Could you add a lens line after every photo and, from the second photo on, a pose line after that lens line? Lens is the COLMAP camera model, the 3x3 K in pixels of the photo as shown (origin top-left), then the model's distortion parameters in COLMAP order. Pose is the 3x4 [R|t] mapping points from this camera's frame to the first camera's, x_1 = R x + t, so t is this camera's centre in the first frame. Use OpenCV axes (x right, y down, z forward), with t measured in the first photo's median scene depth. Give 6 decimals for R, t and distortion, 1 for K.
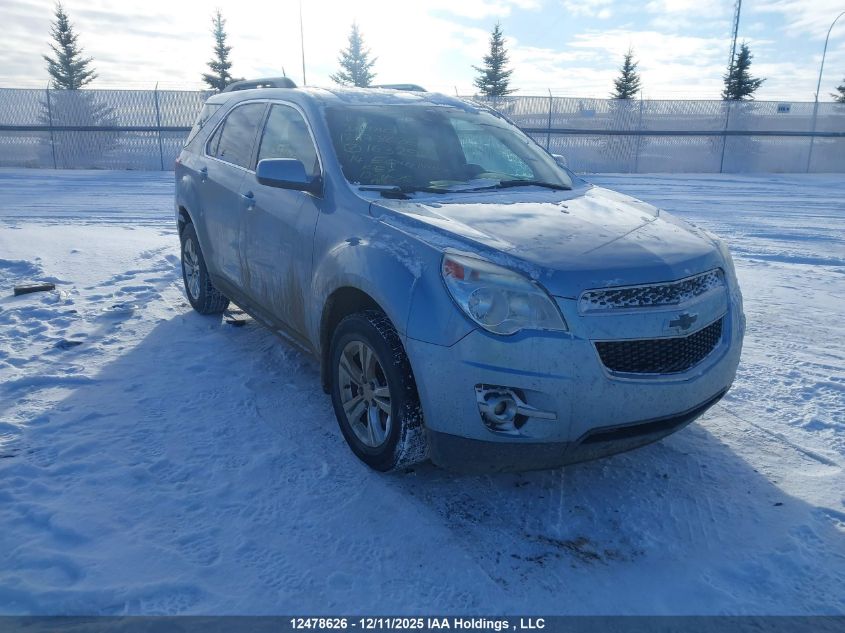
lens RADIAL K [[695.6, 0, 422.5], [0, 695.6, 316.5], [0, 0, 1]] dist [0.058292, -0.004050]
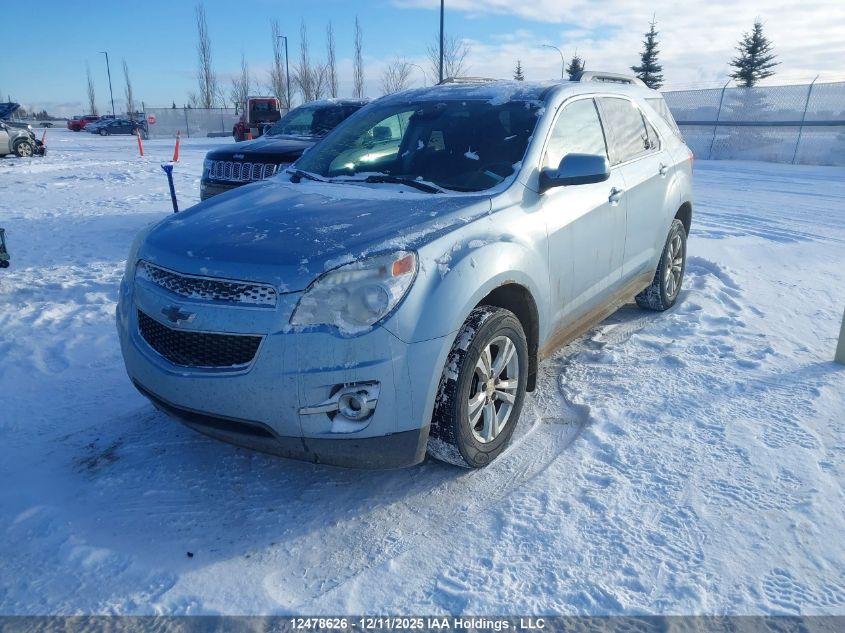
lens RADIAL K [[706.0, 0, 422.5], [0, 706.0, 316.5], [0, 0, 1]] dist [-0.017521, 0.070623]
pose [[0.353603, 0.247713, -0.902000, 1.023557], [-0.241389, 0.955801, 0.167858, -0.177980], [0.903713, 0.158377, 0.397769, 0.664455]]
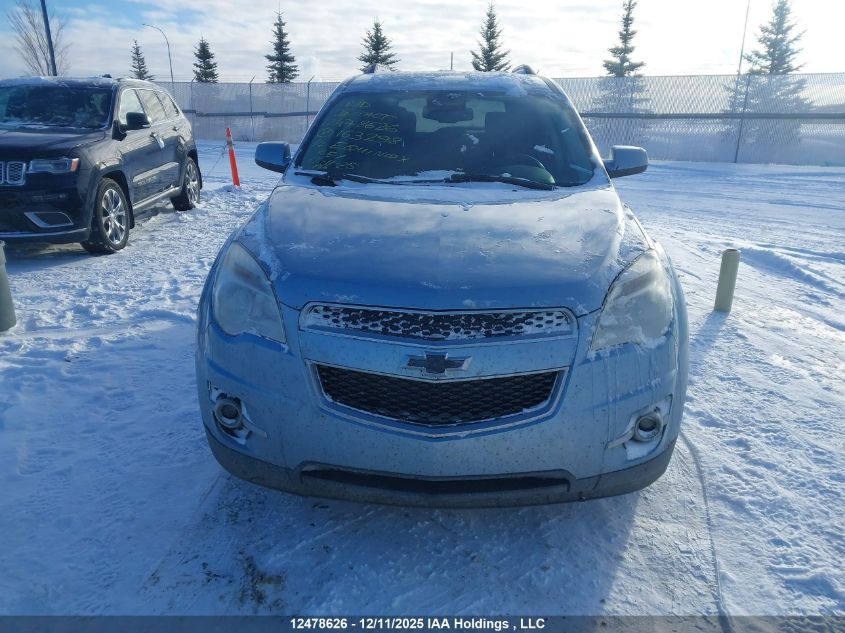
lens RADIAL K [[687.4, 0, 422.5], [0, 687.4, 316.5], [0, 0, 1]] dist [0.048261, -0.014959]
pose [[0.809038, 0.173432, -0.561586, 0.567432], [-0.160963, 0.984324, 0.072095, -0.070908], [0.565287, 0.032067, 0.824271, 0.256913]]
